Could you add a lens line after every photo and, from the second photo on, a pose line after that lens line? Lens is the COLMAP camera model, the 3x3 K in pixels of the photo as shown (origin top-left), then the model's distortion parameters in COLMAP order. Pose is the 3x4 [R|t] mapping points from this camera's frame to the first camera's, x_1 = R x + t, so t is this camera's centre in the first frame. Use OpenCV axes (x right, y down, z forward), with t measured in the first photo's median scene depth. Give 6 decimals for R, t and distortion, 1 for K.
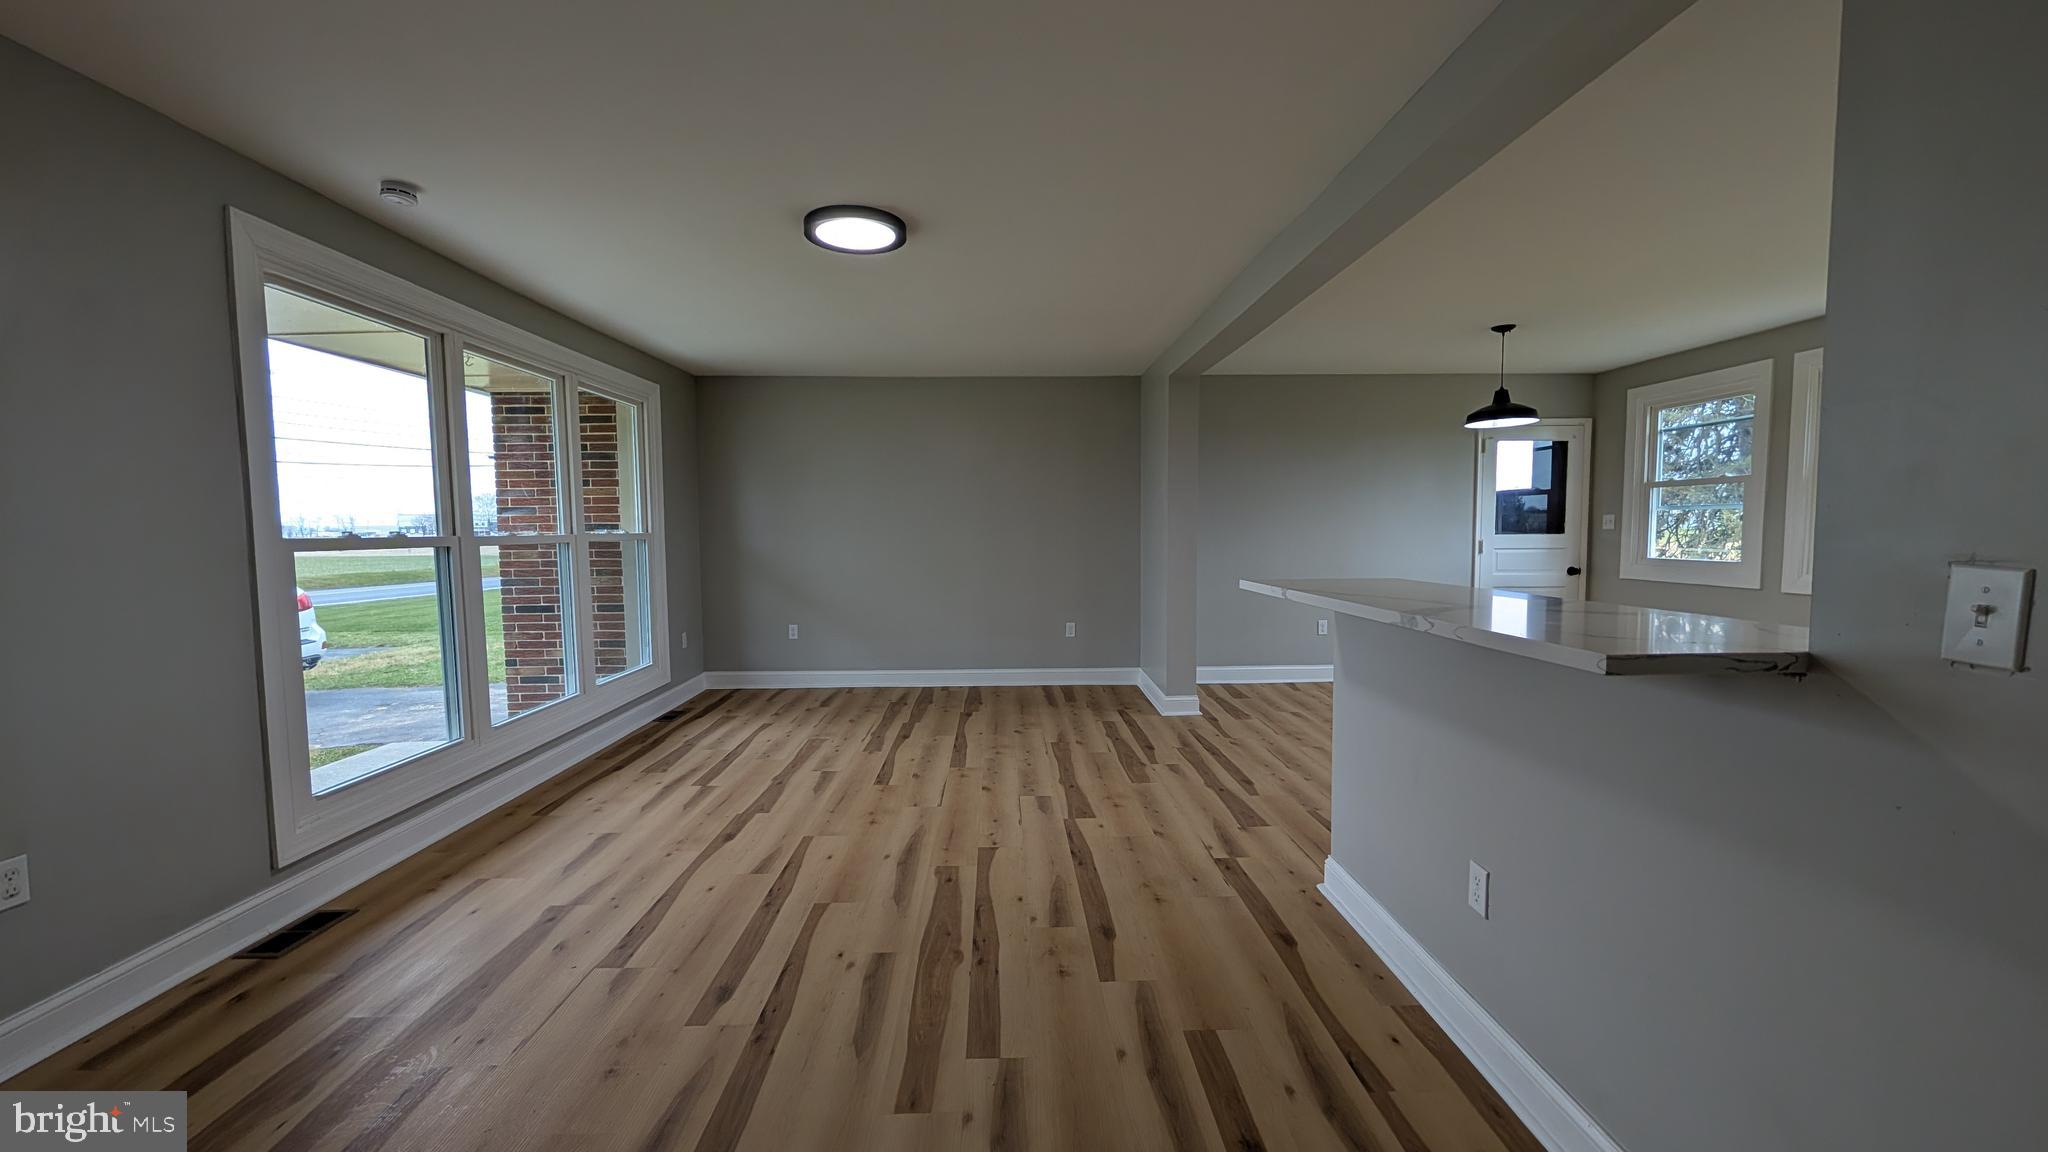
lens RADIAL K [[769.3, 0, 1021.1], [0, 769.3, 580.0], [0, 0, 1]] dist [-0.002507, 0.000549]
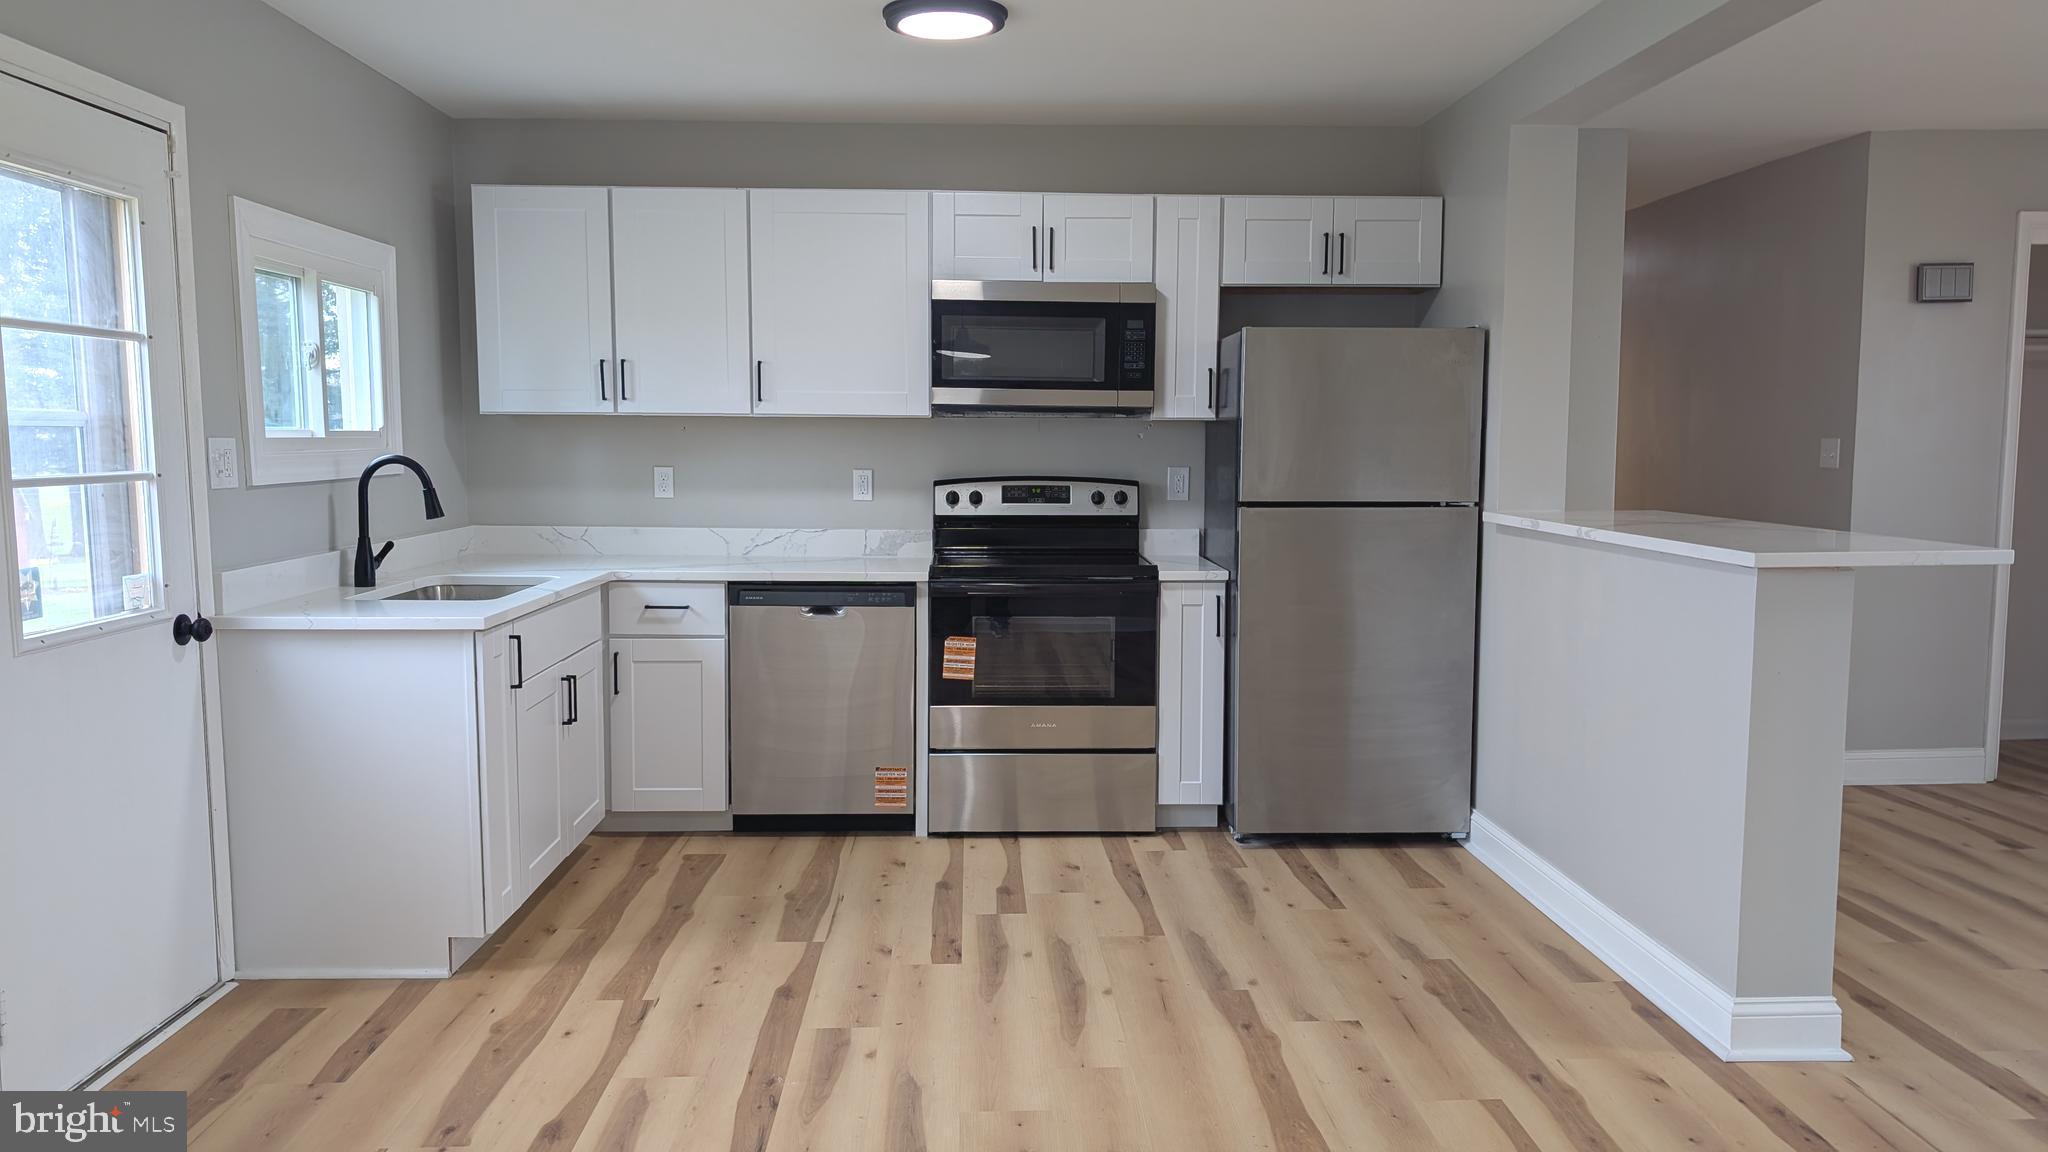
lens RADIAL K [[1482.3, 0, 1031.6], [0, 1482.3, 580.0], [0, 0, 1]] dist [0.043129, -0.054861]
pose [[-0.999856, 0.013844, -0.009827, 0.785323], [0.012037, 0.986272, 0.164692, -0.132197], [0.011972, 0.164550, -0.986296, 1.582274]]
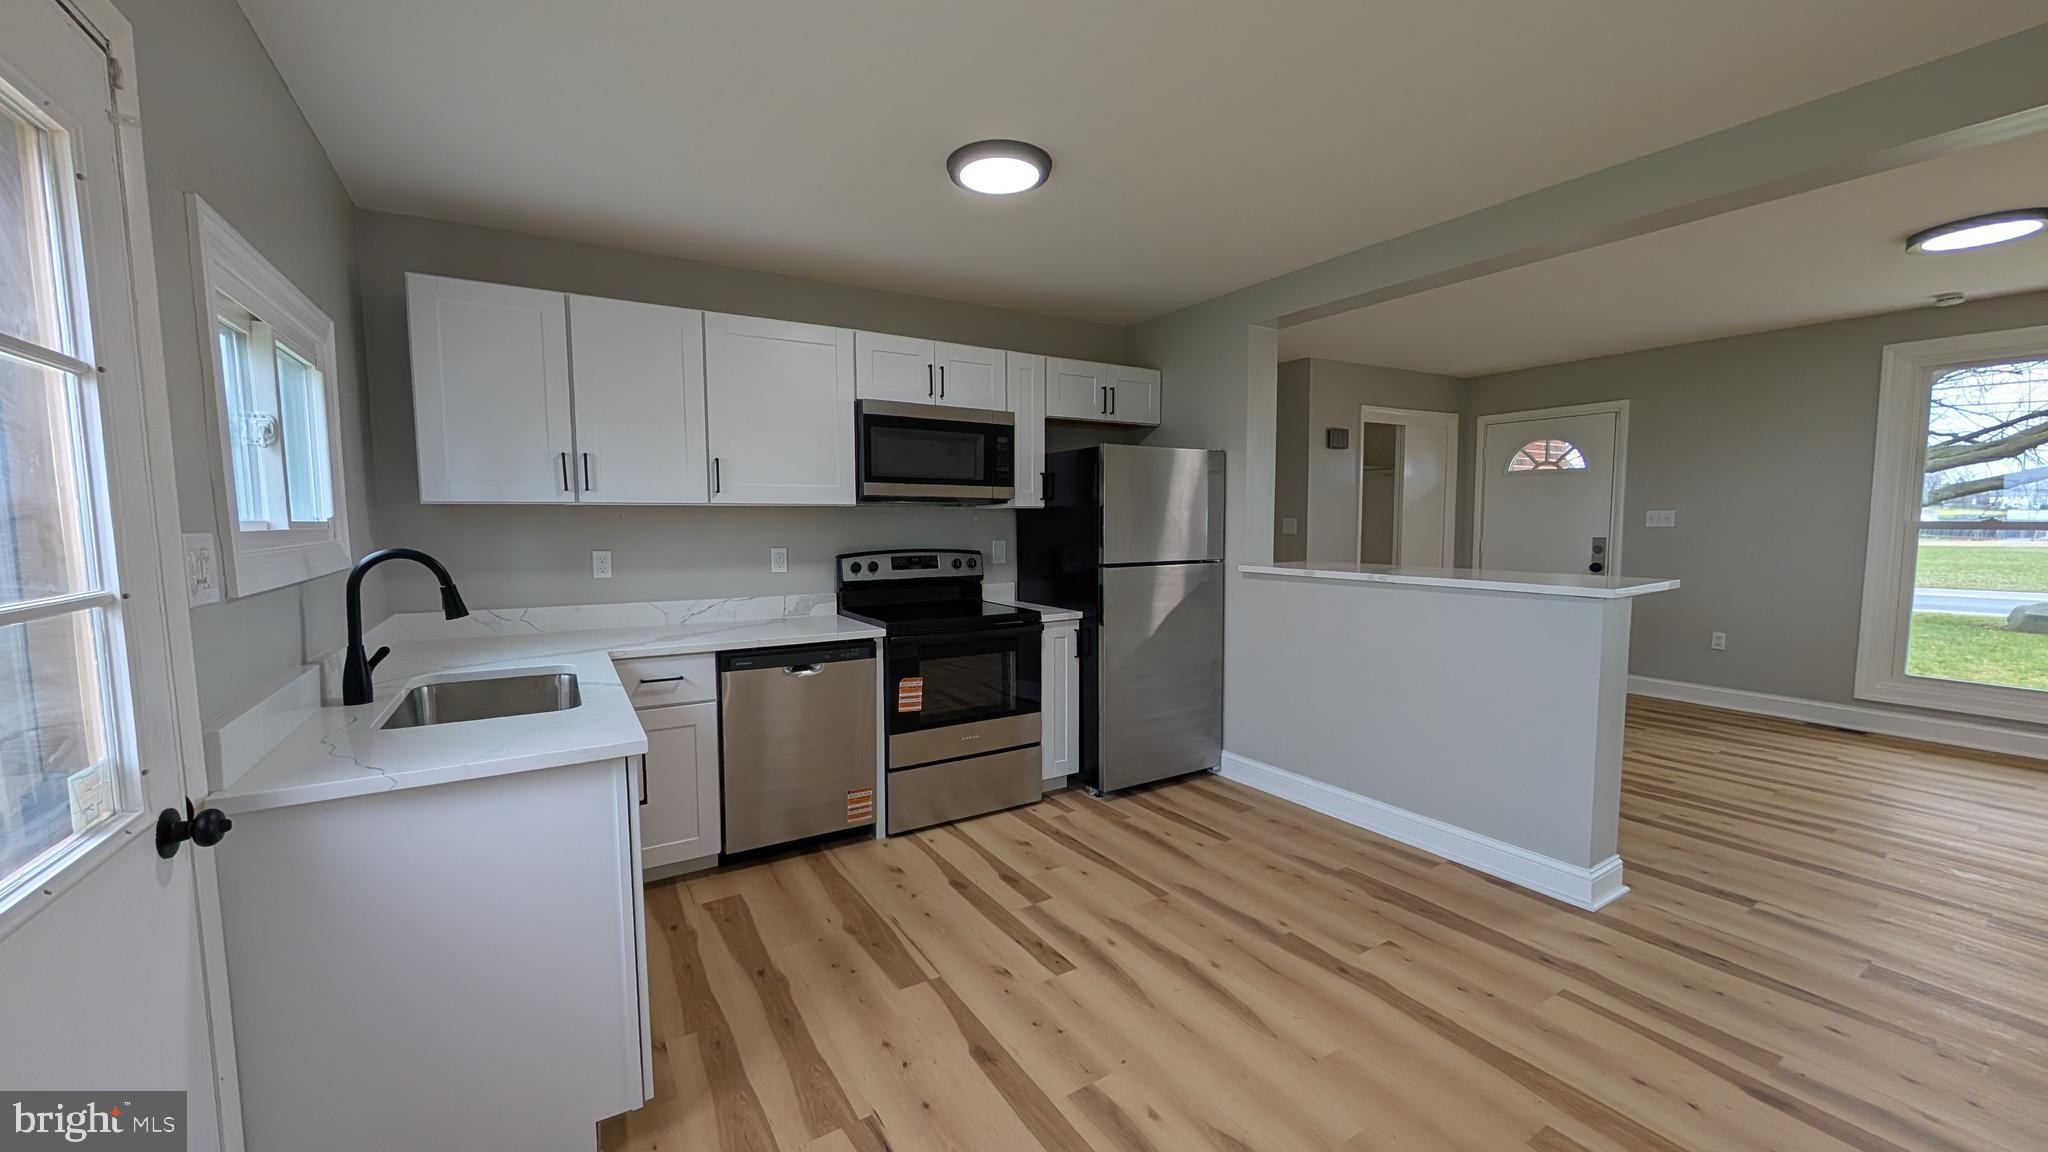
lens RADIAL K [[769.3, 0, 1021.1], [0, 769.3, 580.0], [0, 0, 1]] dist [-0.002507, 0.000549]
pose [[-0.864754, 0.060416, -0.498548, 1.172741], [-0.015256, 0.989118, 0.146329, -0.104035], [0.501964, 0.134144, -0.854422, 1.062997]]
